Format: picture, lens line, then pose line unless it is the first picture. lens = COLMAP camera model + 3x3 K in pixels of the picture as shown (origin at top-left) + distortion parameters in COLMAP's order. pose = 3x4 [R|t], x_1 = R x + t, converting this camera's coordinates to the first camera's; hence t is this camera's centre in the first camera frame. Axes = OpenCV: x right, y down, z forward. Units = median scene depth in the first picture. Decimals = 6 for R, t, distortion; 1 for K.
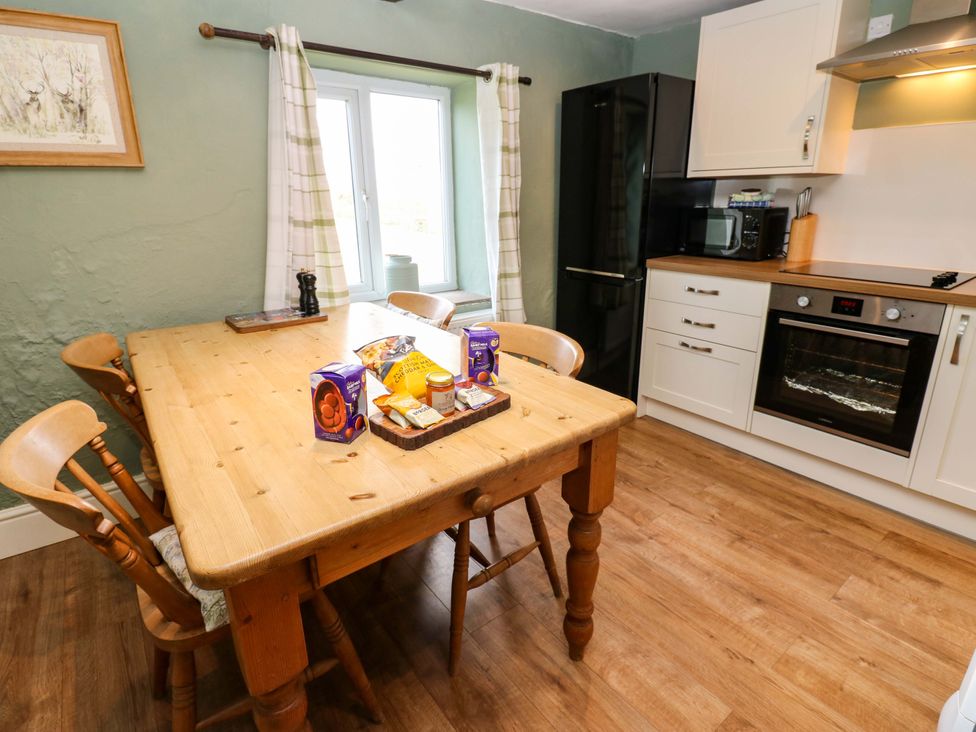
lens RADIAL K [[510.2, 0, 495.5], [0, 510.2, 360.9], [0, 0, 1]] dist [0.003901, -0.015471]
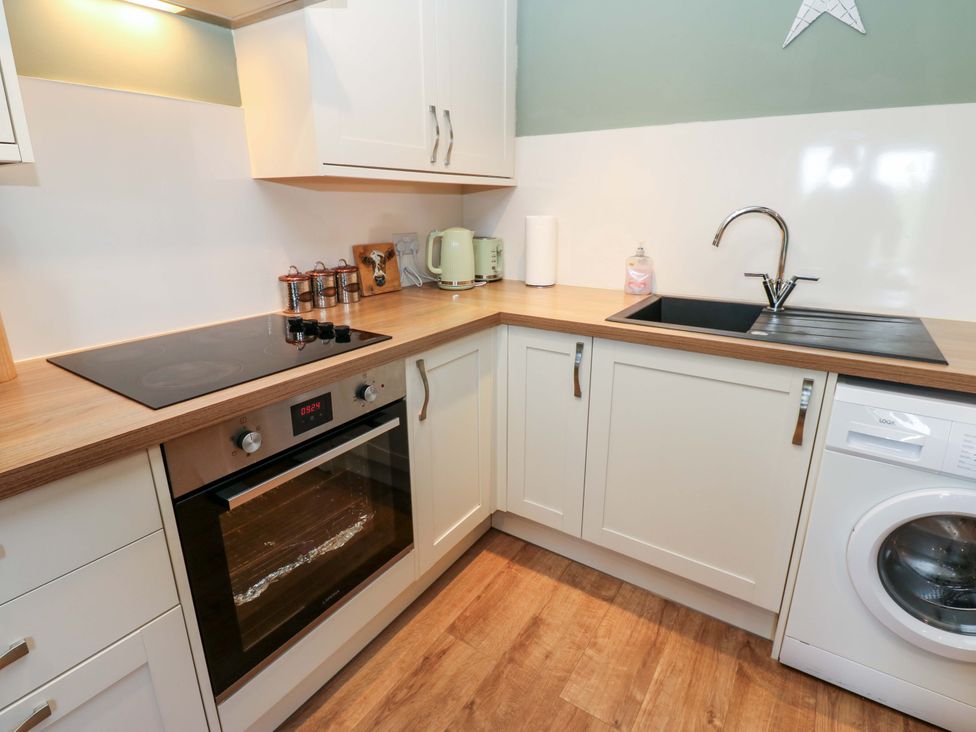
lens RADIAL K [[510.2, 0, 495.5], [0, 510.2, 360.9], [0, 0, 1]] dist [0.003901, -0.015471]
pose [[-0.319816, -0.271195, 0.907839, 0.139980], [0.291447, 0.883547, 0.366610, -0.302724], [-0.901541, 0.381835, -0.203533, 0.911924]]
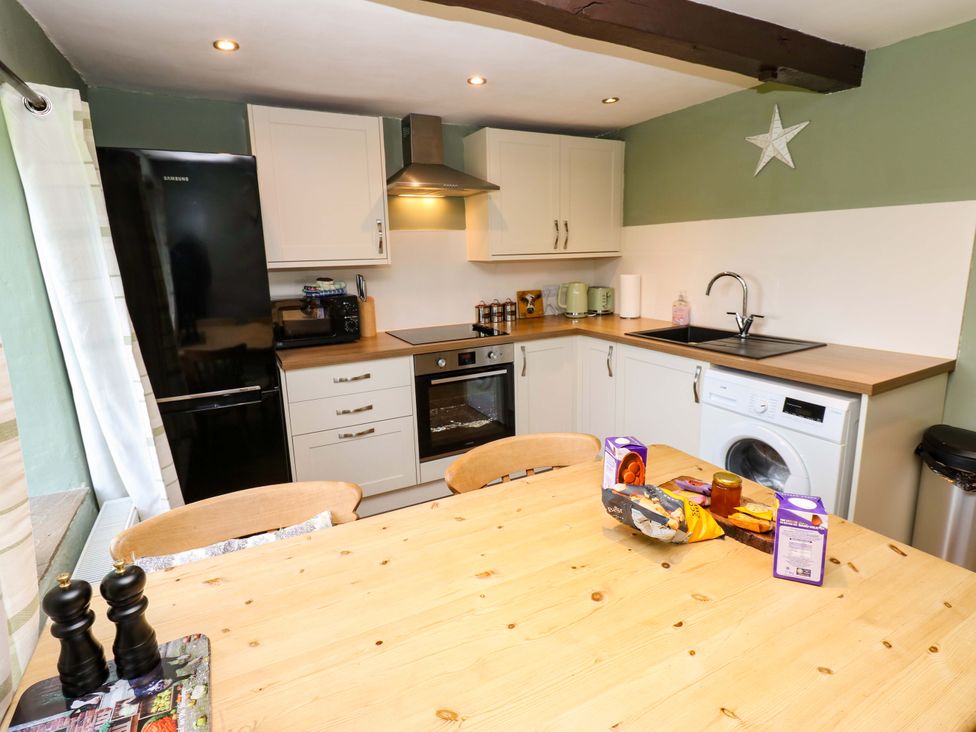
lens RADIAL K [[510.2, 0, 495.5], [0, 510.2, 360.9], [0, 0, 1]] dist [0.003901, -0.015471]
pose [[0.171819, -0.204116, 0.963750, -0.630218], [0.323875, 0.935622, 0.140417, -0.270450], [-0.930367, 0.288008, 0.226866, 0.615880]]
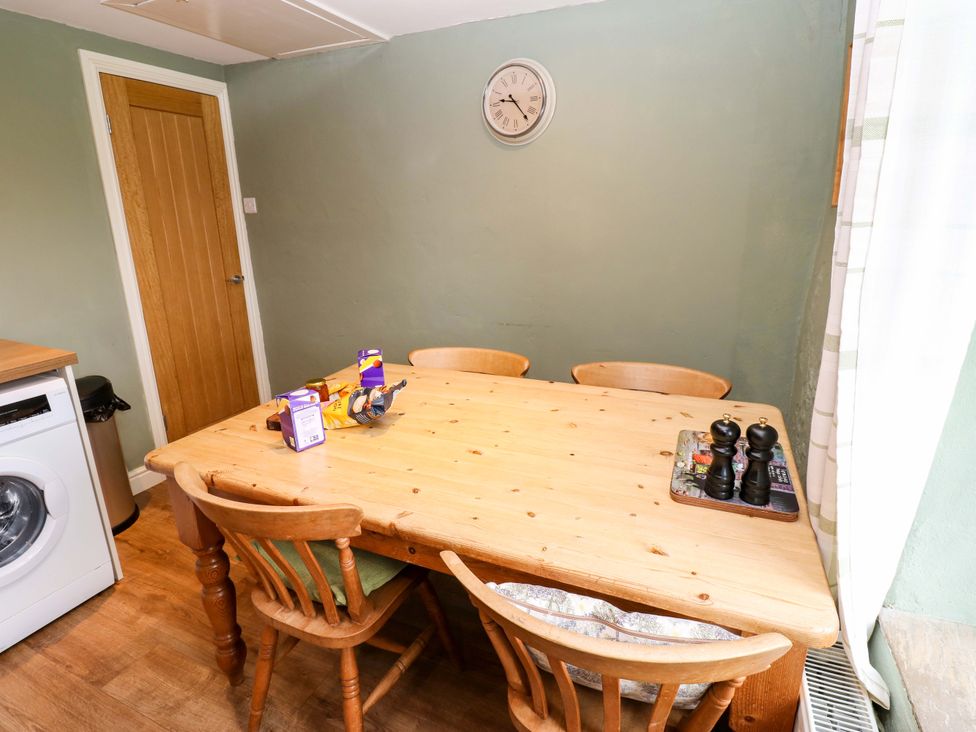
lens RADIAL K [[512.4, 0, 491.2], [0, 512.4, 356.2], [0, 0, 1]] dist [-0.017772, -0.002336]
pose [[-0.879335, 0.149928, -0.451986, 0.053236], [-0.123031, 0.845395, 0.519780, -0.450396], [0.460036, 0.512669, -0.724939, 1.206713]]
